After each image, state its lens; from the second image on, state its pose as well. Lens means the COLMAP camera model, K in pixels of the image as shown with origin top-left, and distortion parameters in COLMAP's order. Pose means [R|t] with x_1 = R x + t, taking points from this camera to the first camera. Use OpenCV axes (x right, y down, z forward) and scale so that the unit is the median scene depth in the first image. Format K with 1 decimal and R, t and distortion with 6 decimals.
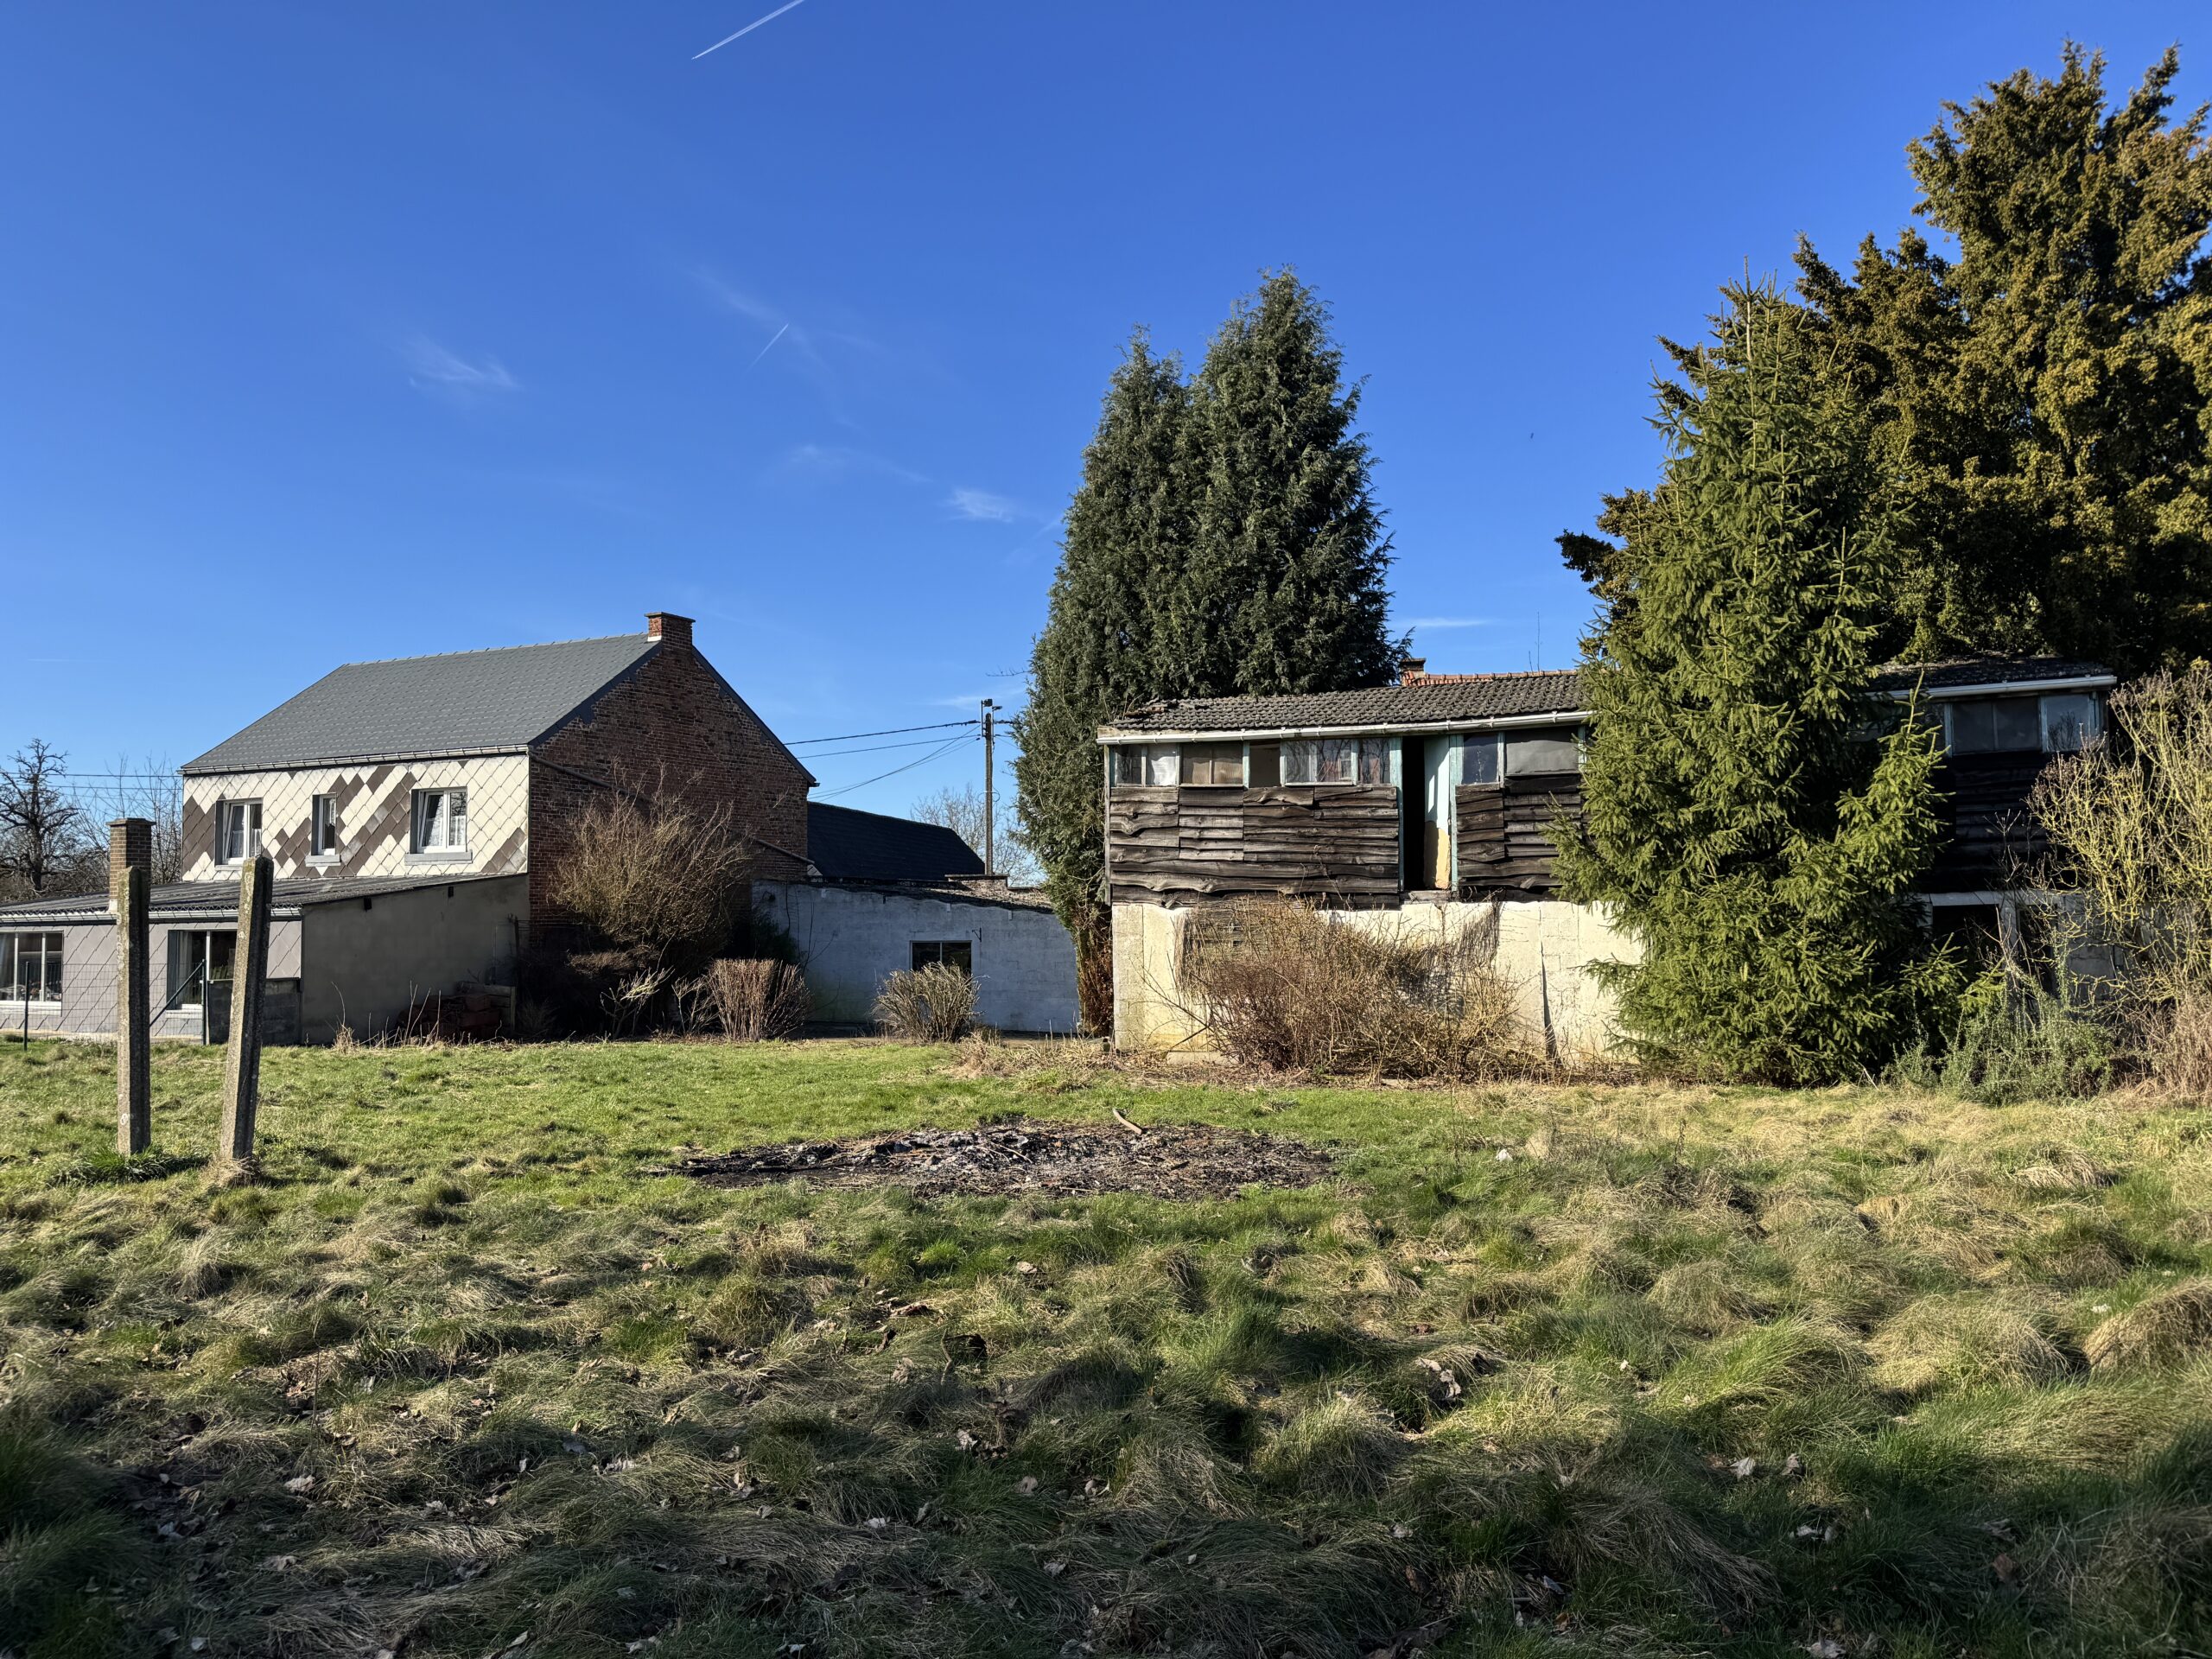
lens RADIAL K [[1516.0, 0, 1110.9], [0, 1516.0, 819.2], [0, 0, 1]] dist [0.154984, -0.263215]
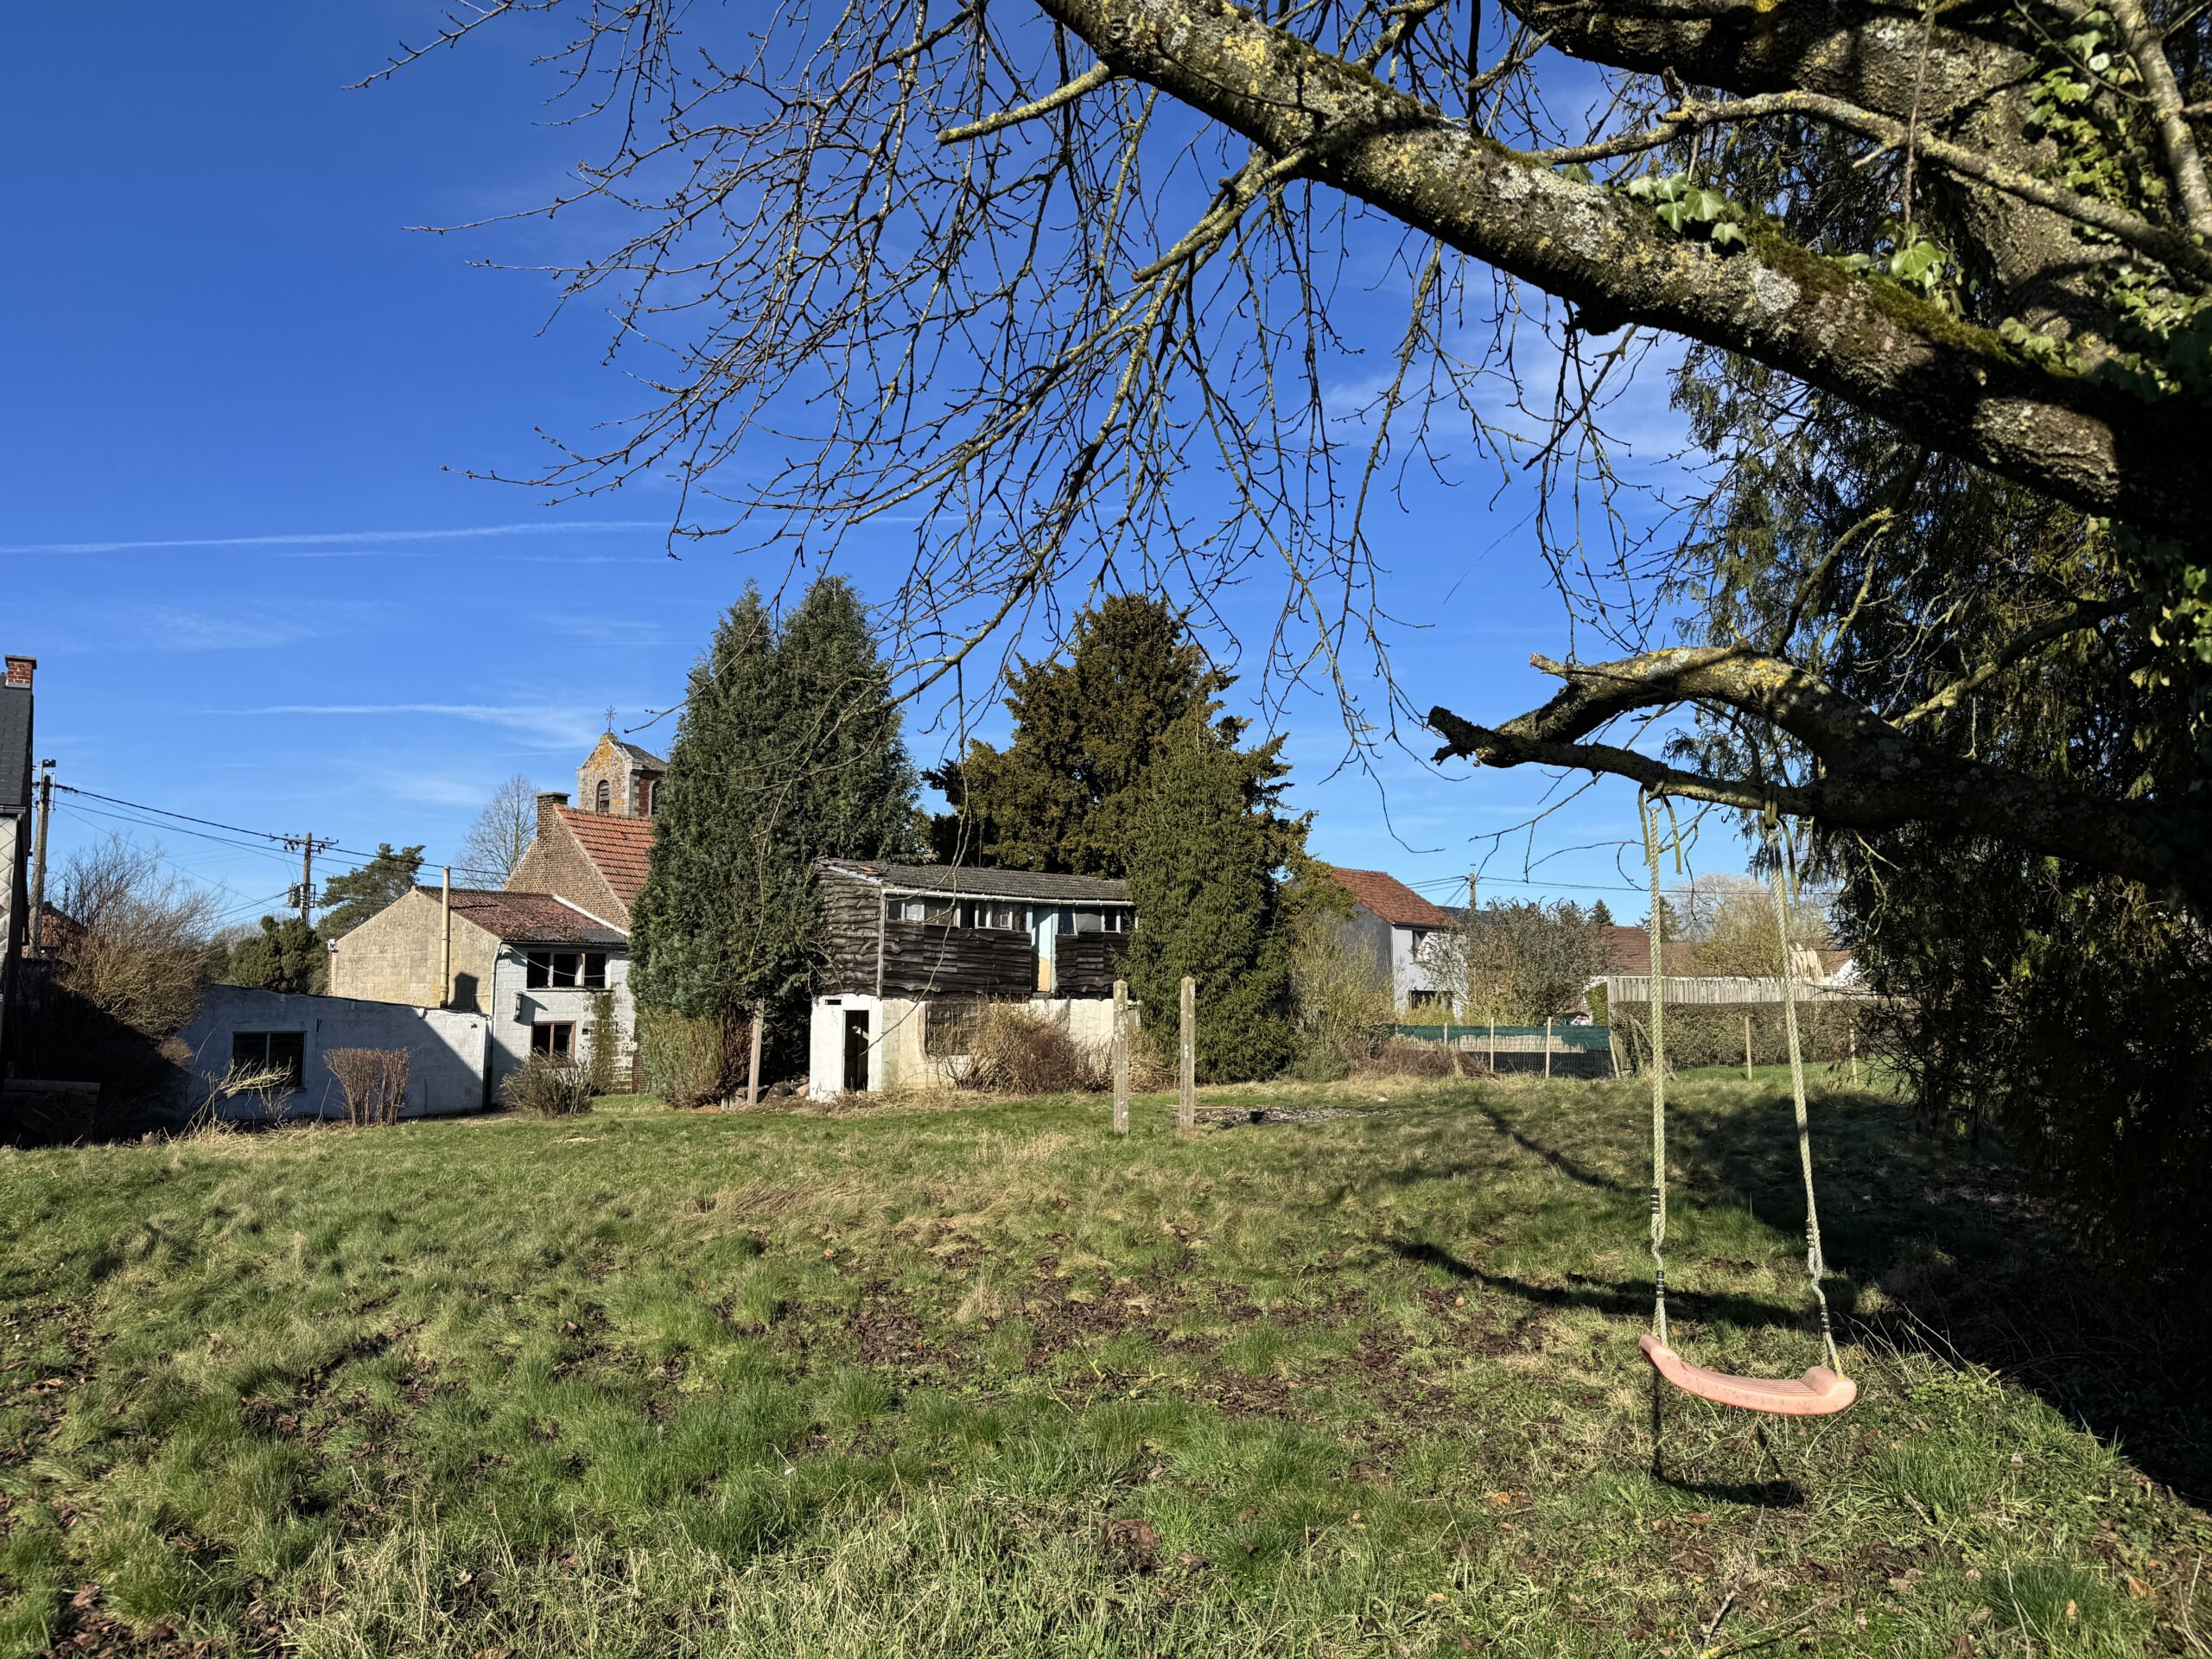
lens RADIAL K [[1498.5, 0, 1114.9], [0, 1498.5, 838.4], [0, 0, 1]] dist [0.162394, -0.246964]
pose [[0.488168, 0.104287, 0.866497, -1.247733], [-0.061198, 0.994482, -0.085213, 0.011008], [-0.870601, -0.011430, 0.491856, 0.047181]]
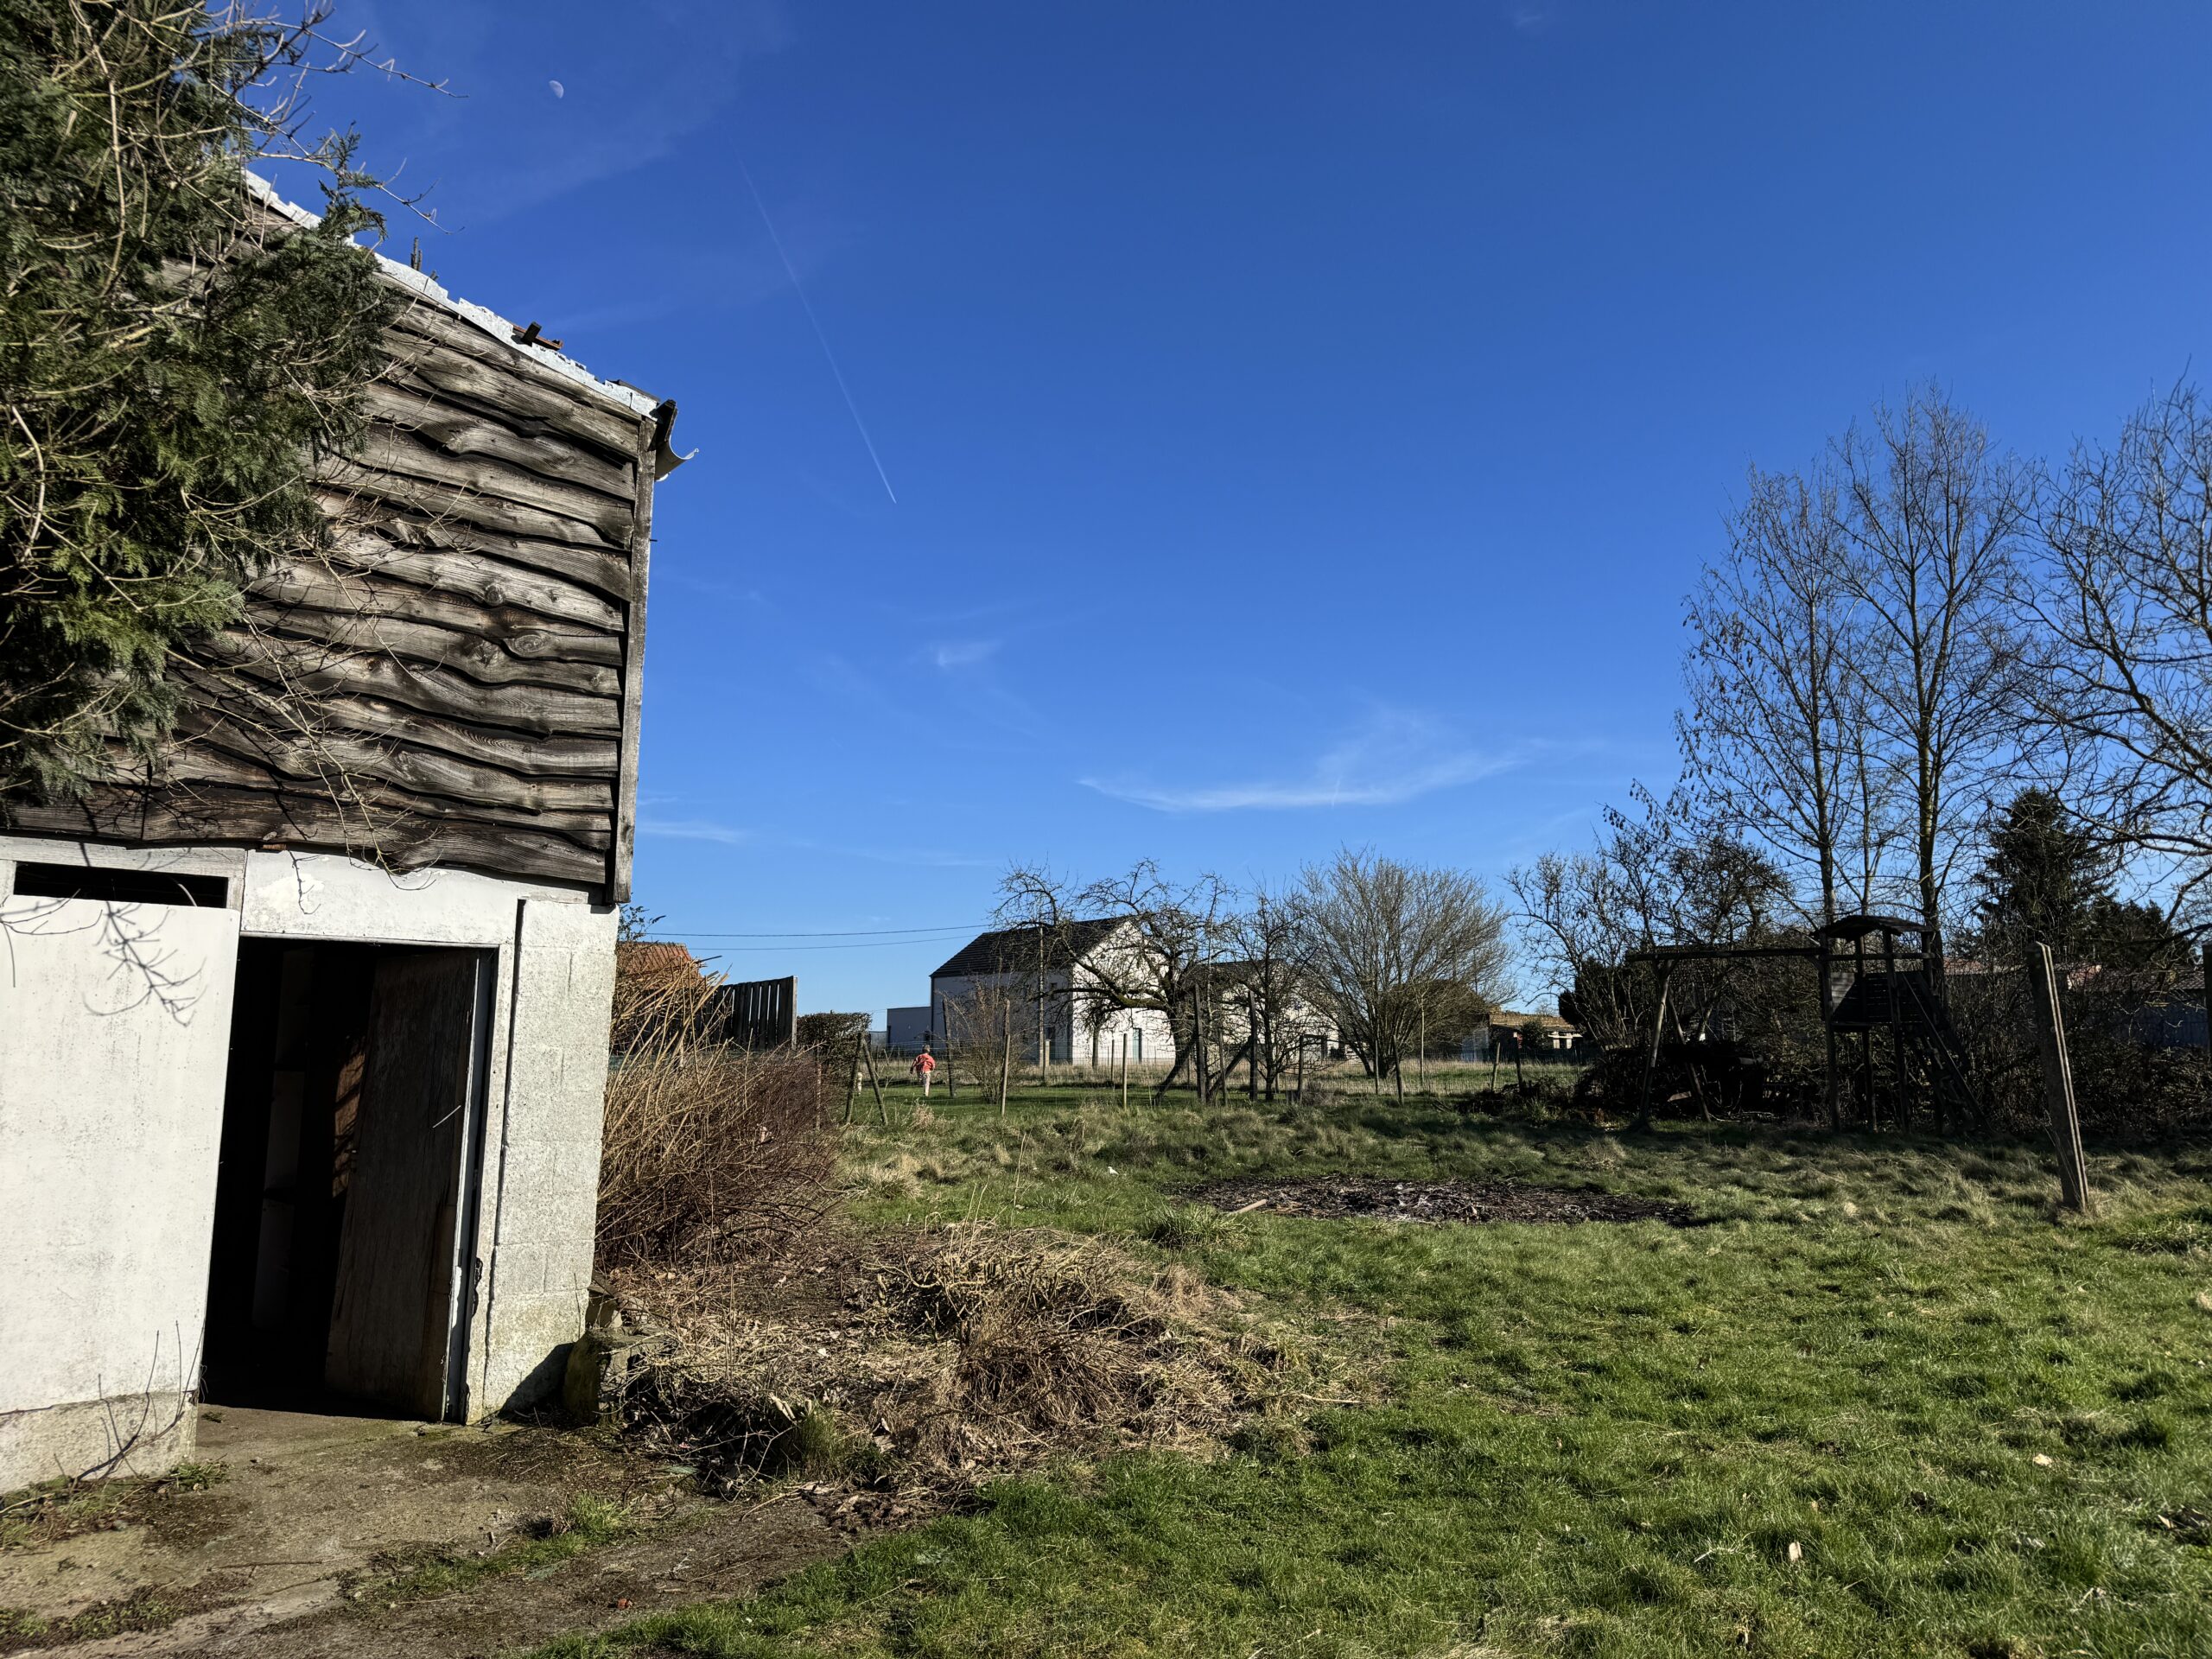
lens RADIAL K [[1546.6, 0, 1106.0], [0, 1546.6, 829.5], [0, 0, 1]] dist [-0.001702, -0.001949]
pose [[-0.872755, 0.085268, 0.480654, -0.270019], [-0.021031, 0.977145, -0.211533, 0.114139], [-0.487705, -0.194725, -0.851015, 1.270858]]
